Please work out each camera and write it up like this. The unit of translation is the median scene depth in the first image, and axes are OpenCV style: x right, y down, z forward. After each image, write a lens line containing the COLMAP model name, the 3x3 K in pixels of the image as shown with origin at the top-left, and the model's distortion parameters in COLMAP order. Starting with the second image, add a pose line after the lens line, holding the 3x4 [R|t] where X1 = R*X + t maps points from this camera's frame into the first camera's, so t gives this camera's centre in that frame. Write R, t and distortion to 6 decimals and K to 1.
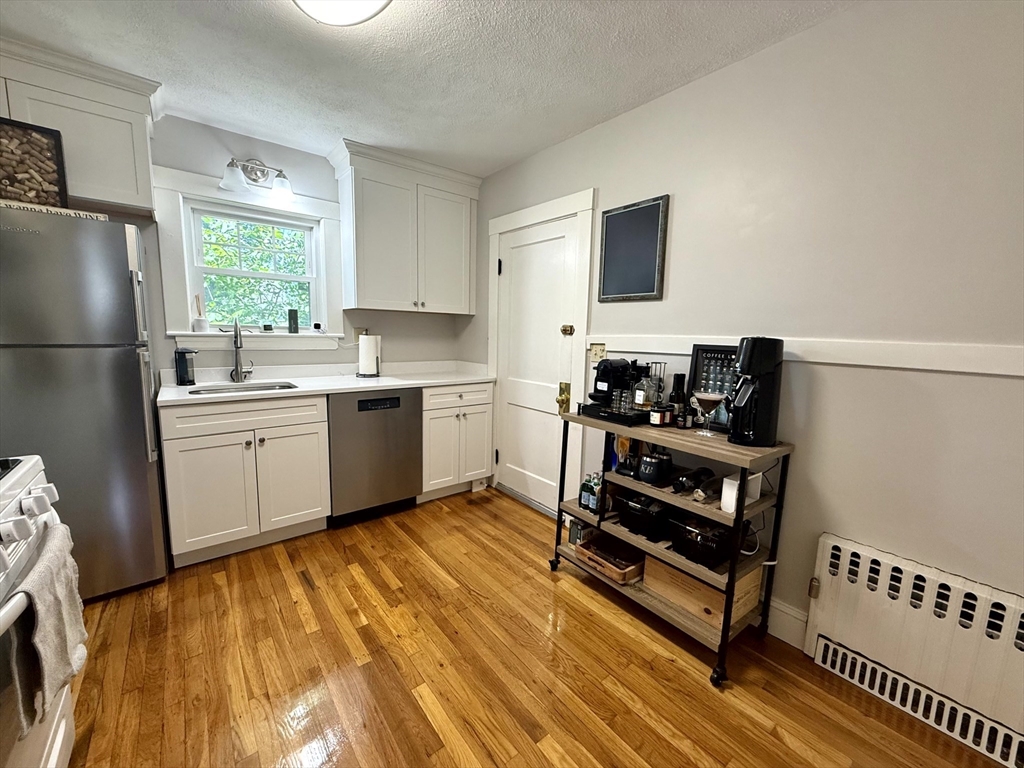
lens RADIAL K [[407.8, 0, 511.9], [0, 407.8, 385.7], [0, 0, 1]] dist [-0.000272, -0.000566]
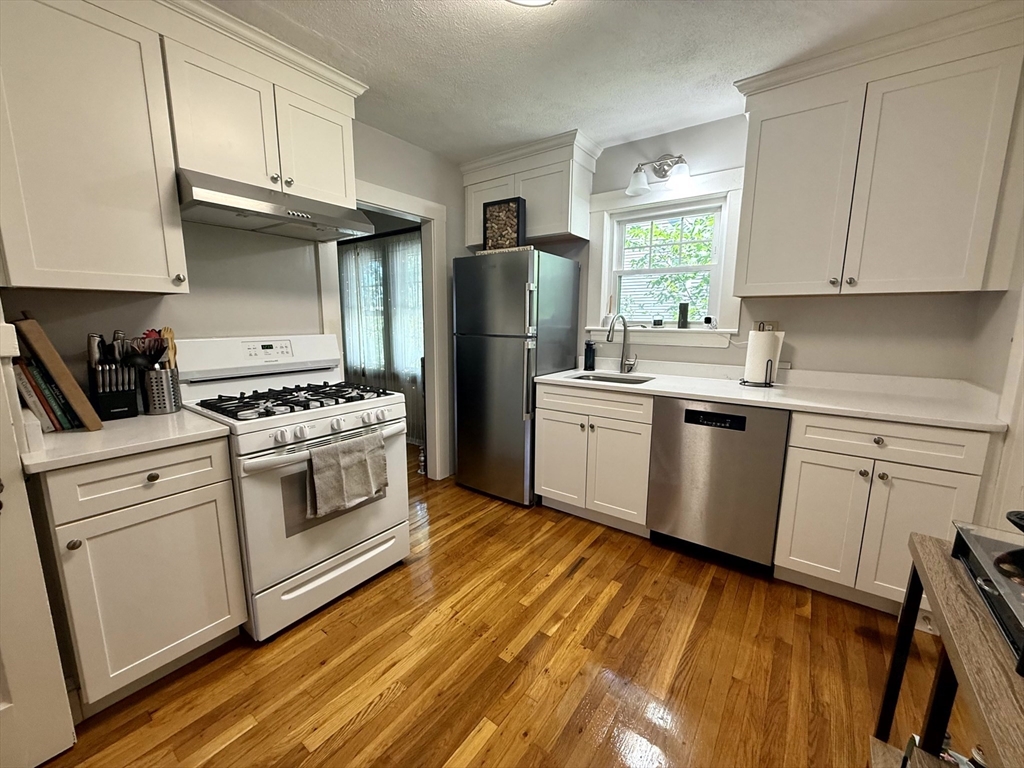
lens RADIAL K [[407.8, 0, 511.9], [0, 407.8, 385.7], [0, 0, 1]] dist [-0.000272, -0.000566]
pose [[0.257492, 0.133908, -0.956957, 0.372621], [-0.125786, 0.986569, 0.104206, -0.061915], [0.958058, 0.093540, 0.270878, 0.504695]]
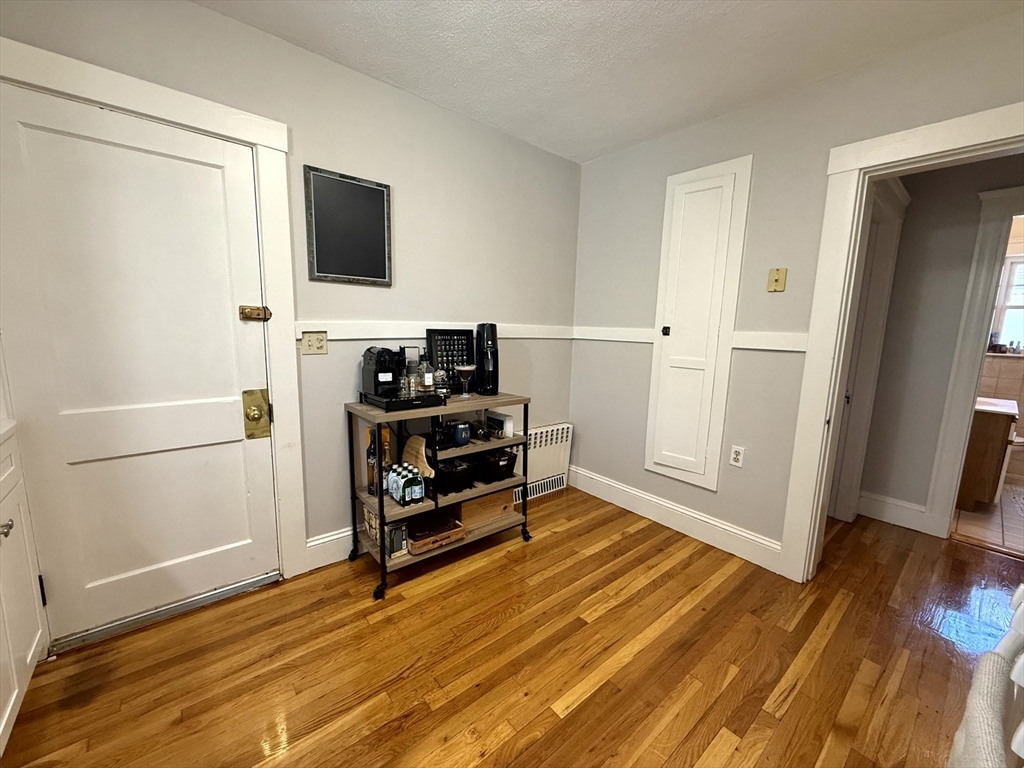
lens RADIAL K [[407.8, 0, 511.9], [0, 407.8, 385.7], [0, 0, 1]] dist [-0.000272, -0.000566]
pose [[-0.022149, -0.171982, 0.984851, -0.696114], [0.106621, 0.979068, 0.173370, -0.108986], [-0.994053, 0.108846, -0.003349, 0.704489]]
